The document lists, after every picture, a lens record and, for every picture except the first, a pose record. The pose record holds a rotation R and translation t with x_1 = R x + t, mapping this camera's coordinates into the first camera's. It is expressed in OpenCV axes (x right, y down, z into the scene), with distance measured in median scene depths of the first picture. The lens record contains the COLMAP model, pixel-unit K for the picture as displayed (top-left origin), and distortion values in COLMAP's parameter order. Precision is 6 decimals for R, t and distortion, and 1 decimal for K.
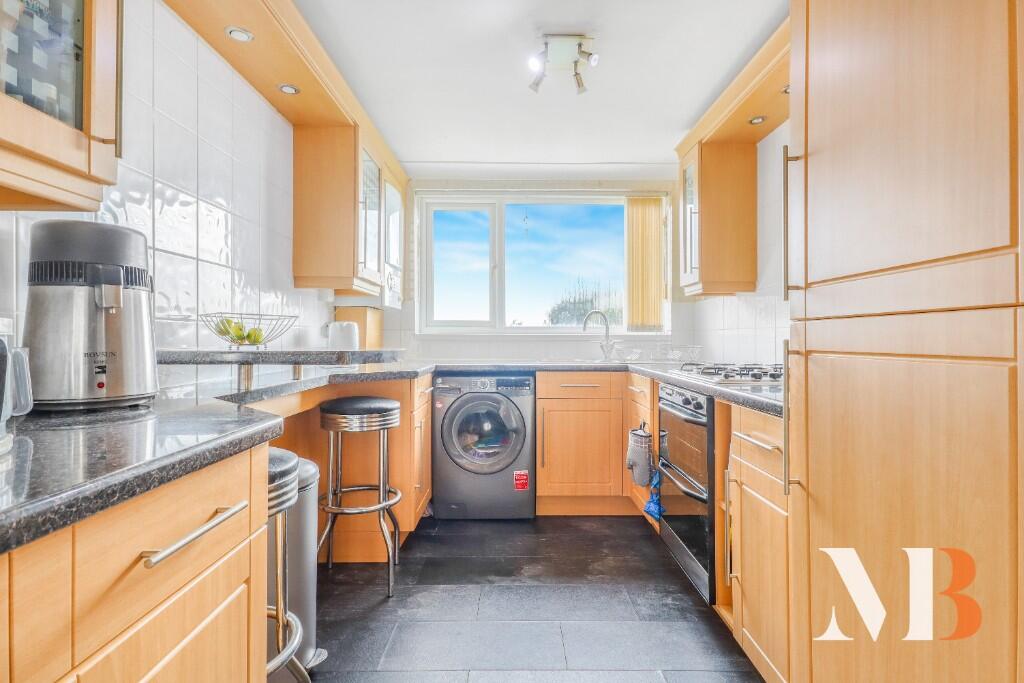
lens RADIAL K [[521.4, 0, 514.4], [0, 521.4, 329.1], [0, 0, 1]] dist [0.010663, -0.000240]
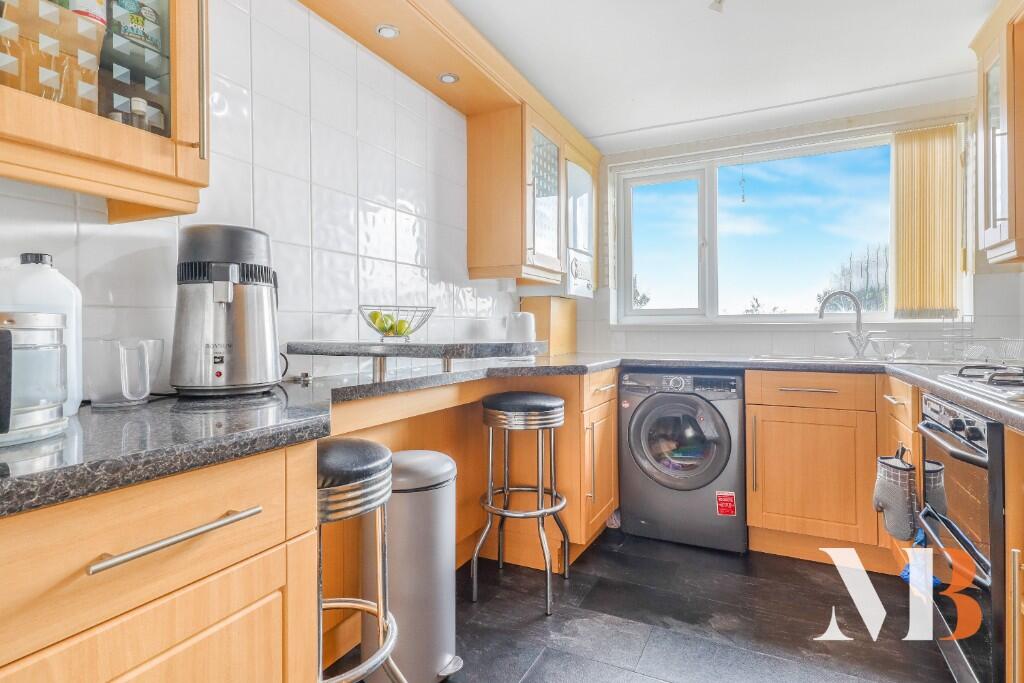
lens RADIAL K [[529.3, 0, 526.3], [0, 529.3, 325.0], [0, 0, 1]] dist [0.017864, 0.000905]
pose [[0.892168, -0.009260, -0.451608, 0.133203], [0.013634, 0.999886, 0.006432, 0.003189], [0.451497, -0.011896, 0.892193, 0.148215]]
